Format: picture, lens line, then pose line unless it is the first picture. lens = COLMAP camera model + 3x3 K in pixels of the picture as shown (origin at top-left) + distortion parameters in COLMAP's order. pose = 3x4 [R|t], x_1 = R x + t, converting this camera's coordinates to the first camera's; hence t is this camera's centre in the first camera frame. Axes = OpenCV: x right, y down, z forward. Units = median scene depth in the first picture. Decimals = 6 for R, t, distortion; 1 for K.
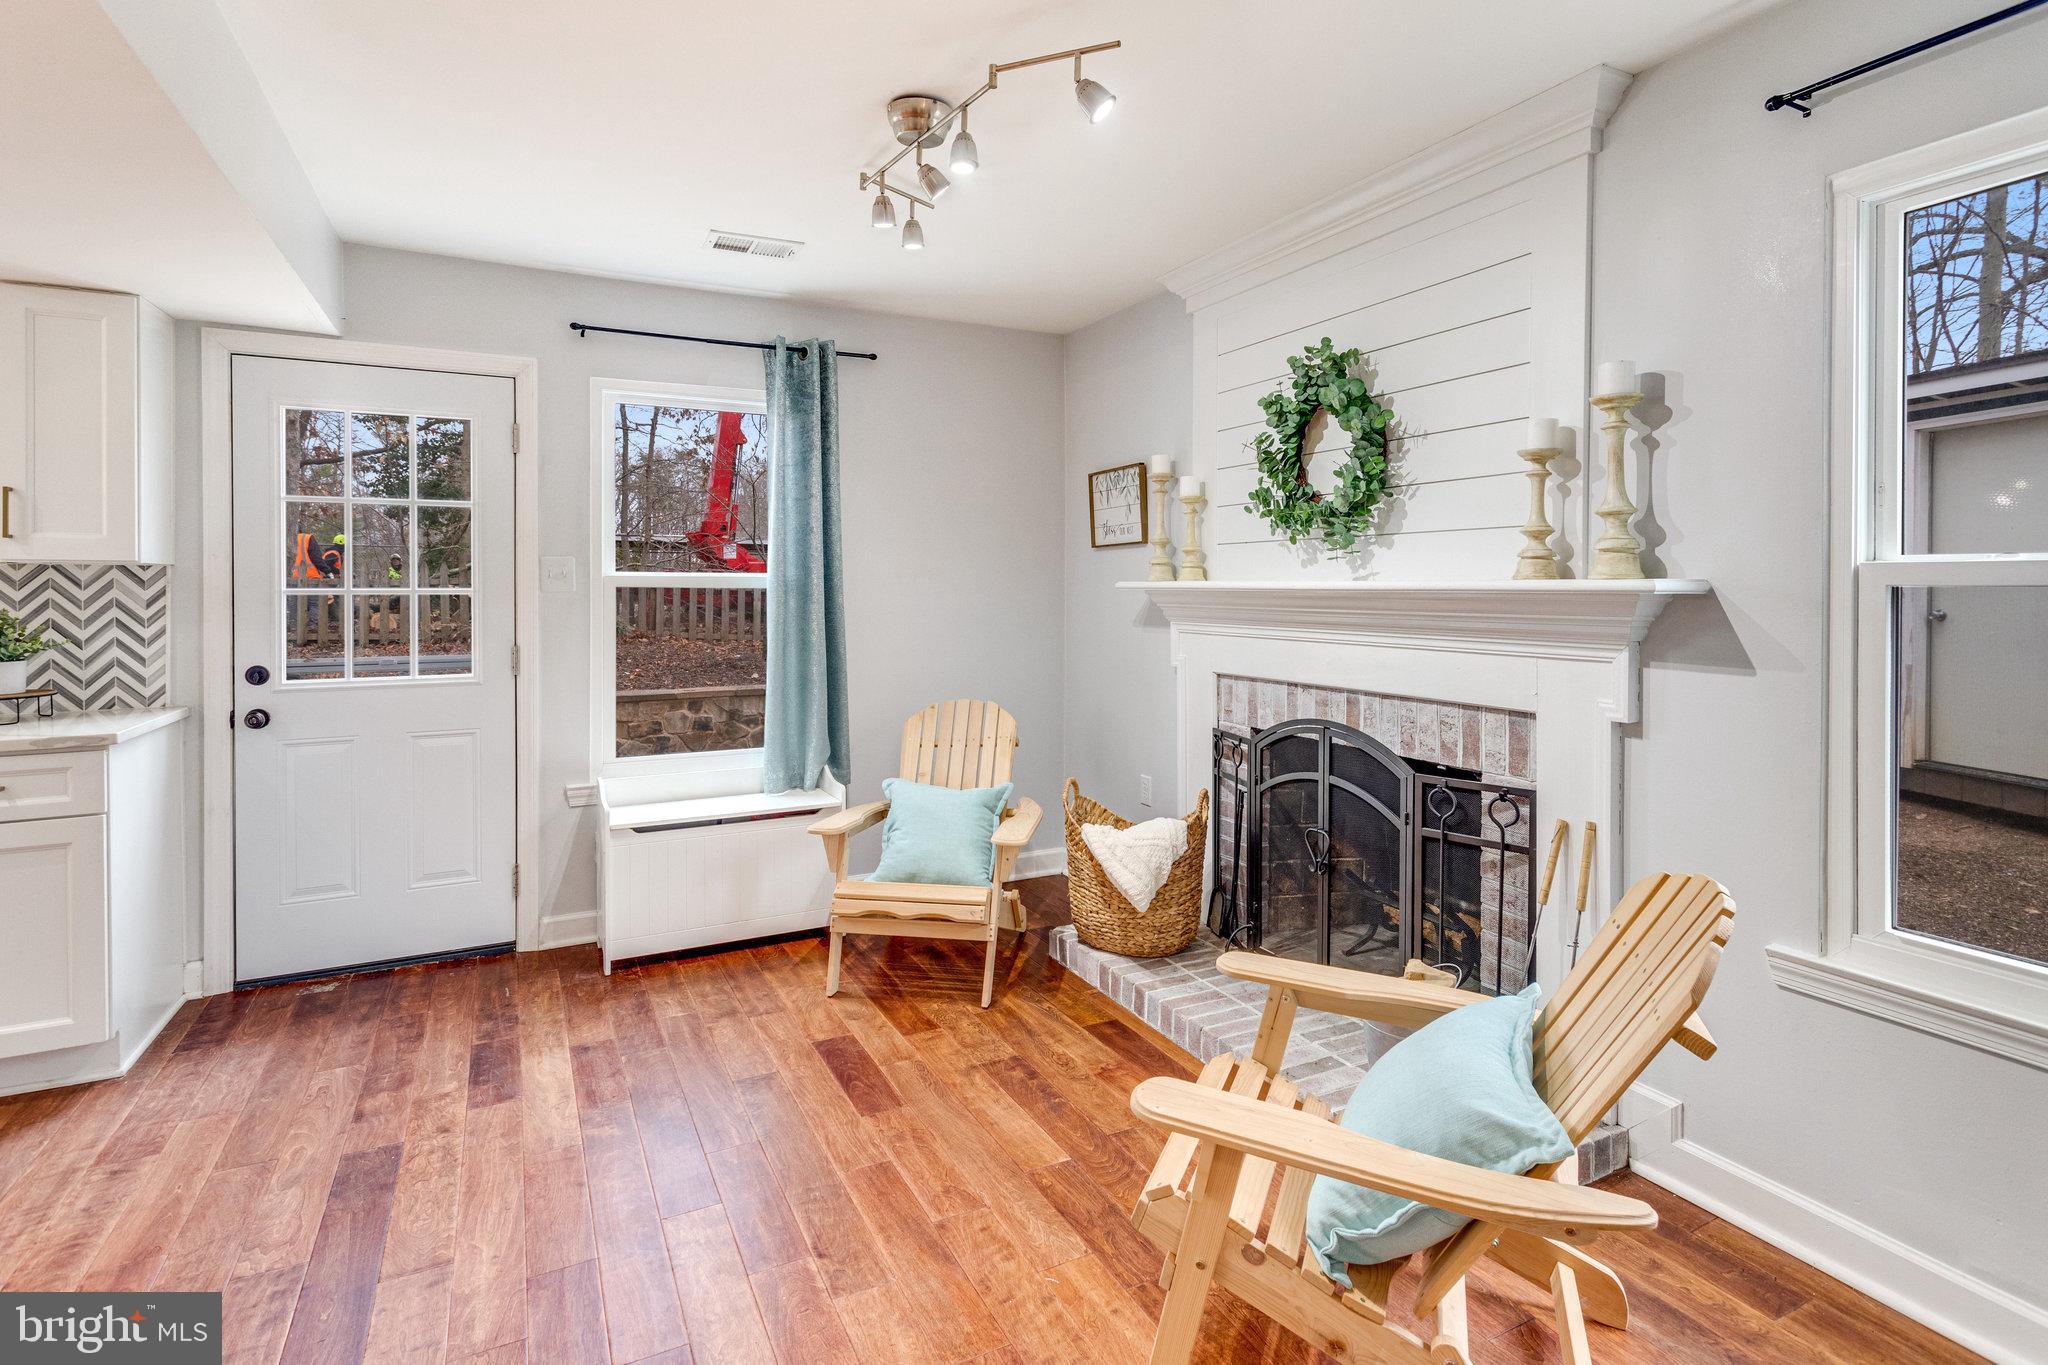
lens RADIAL K [[940.7, 0, 1017.3], [0, 940.7, 601.8], [0, 0, 1]] dist [0.001664, 0.001126]
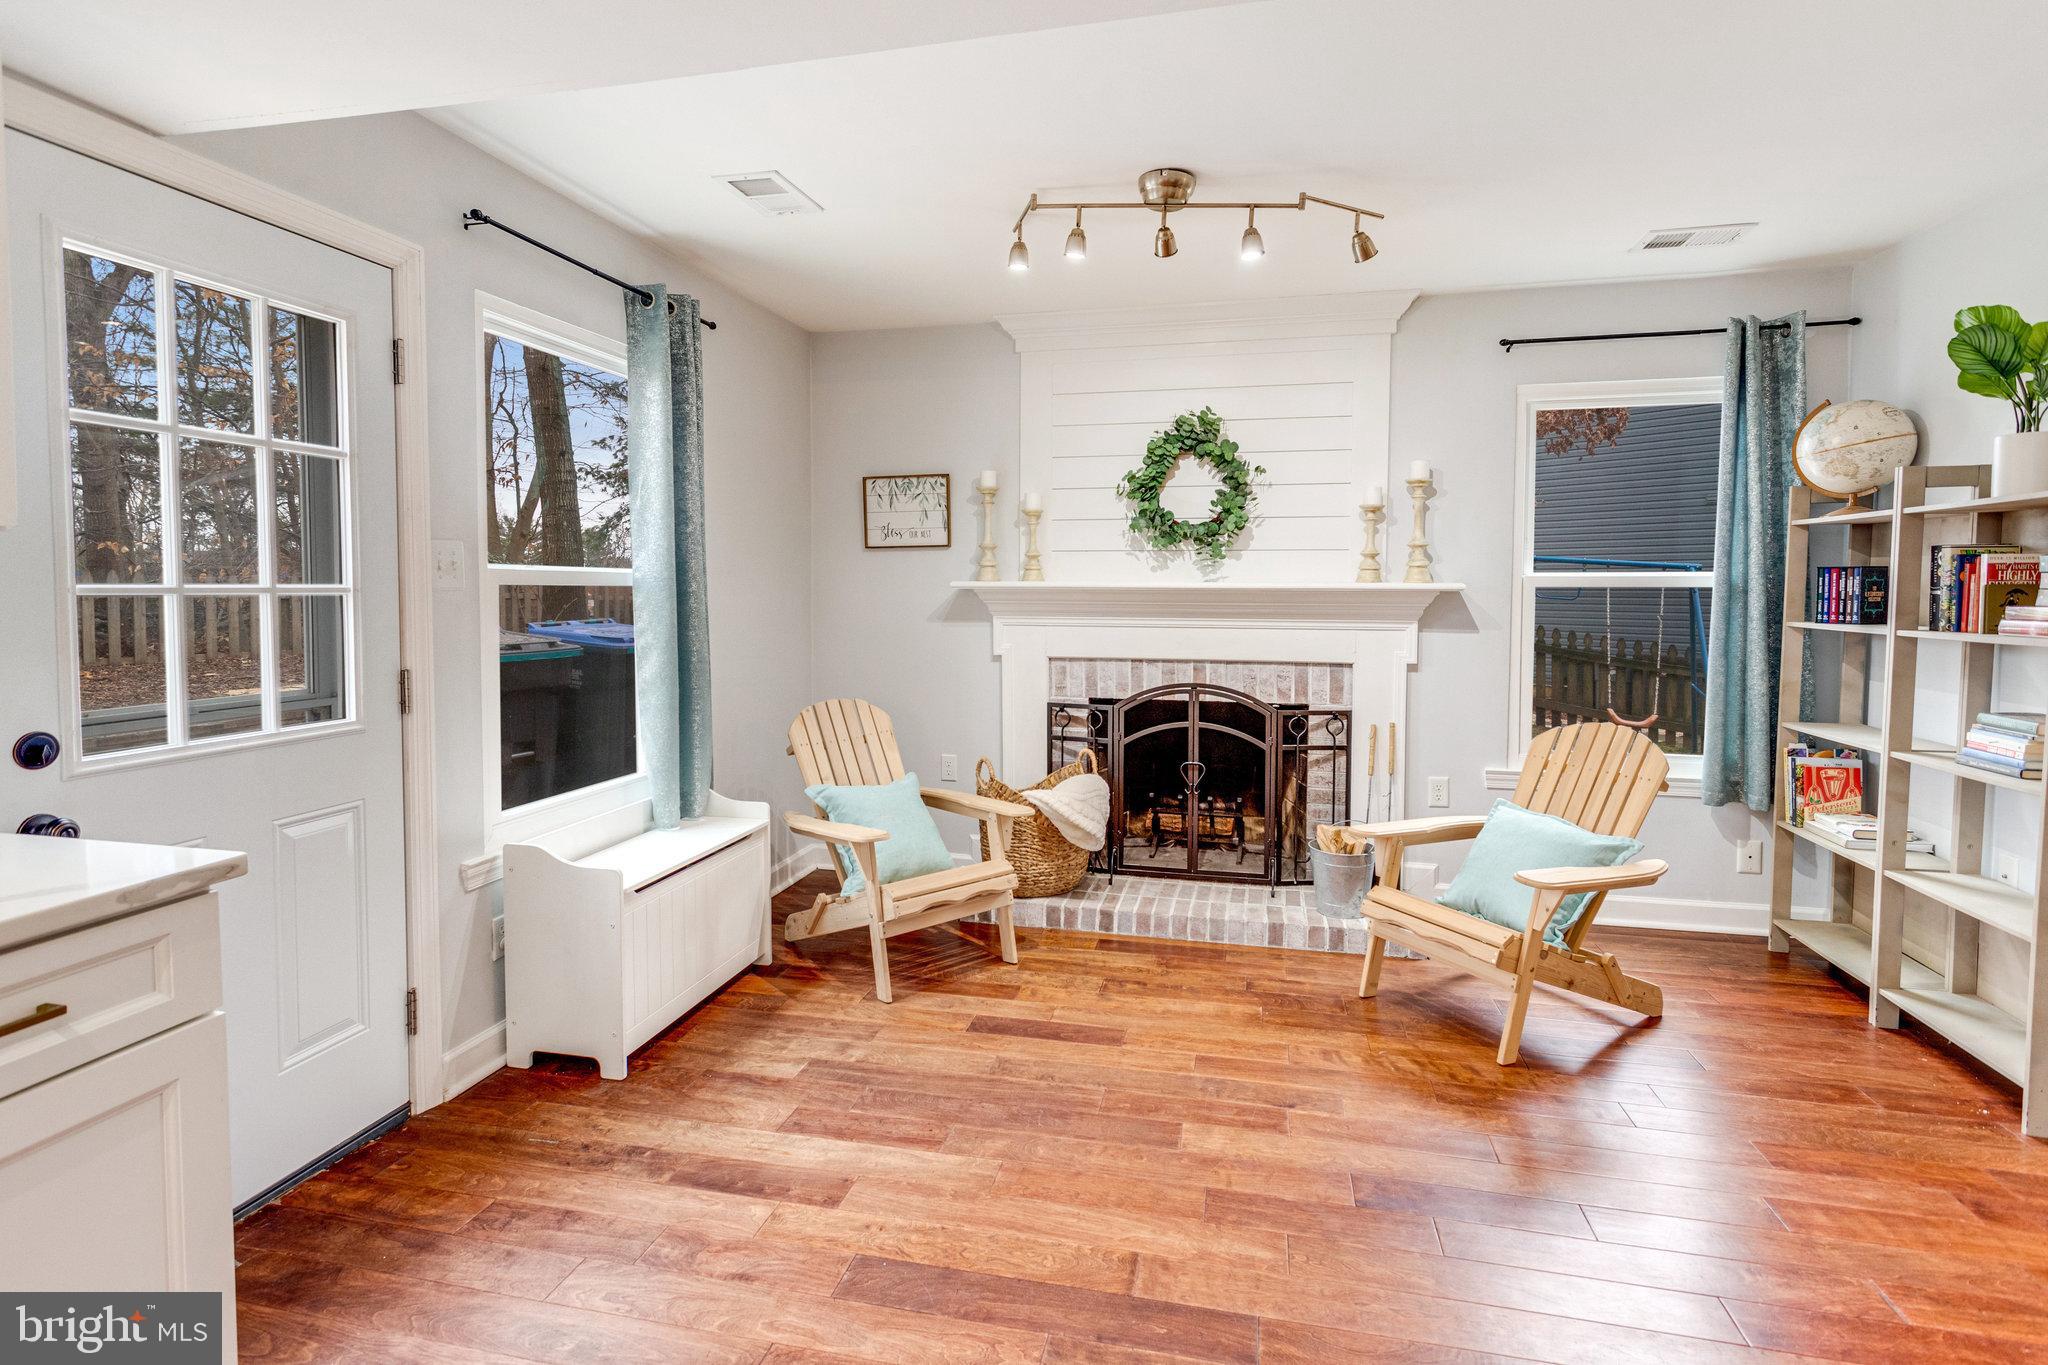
lens RADIAL K [[940.7, 0, 1007.6], [0, 940.7, 622.2], [0, 0, 1]] dist [0.001664, 0.001126]
pose [[0.677624, -0.024835, 0.734989, -0.876101], [0.007665, 0.999614, 0.026710, -0.002770], [-0.735369, -0.012466, 0.677553, 0.264280]]
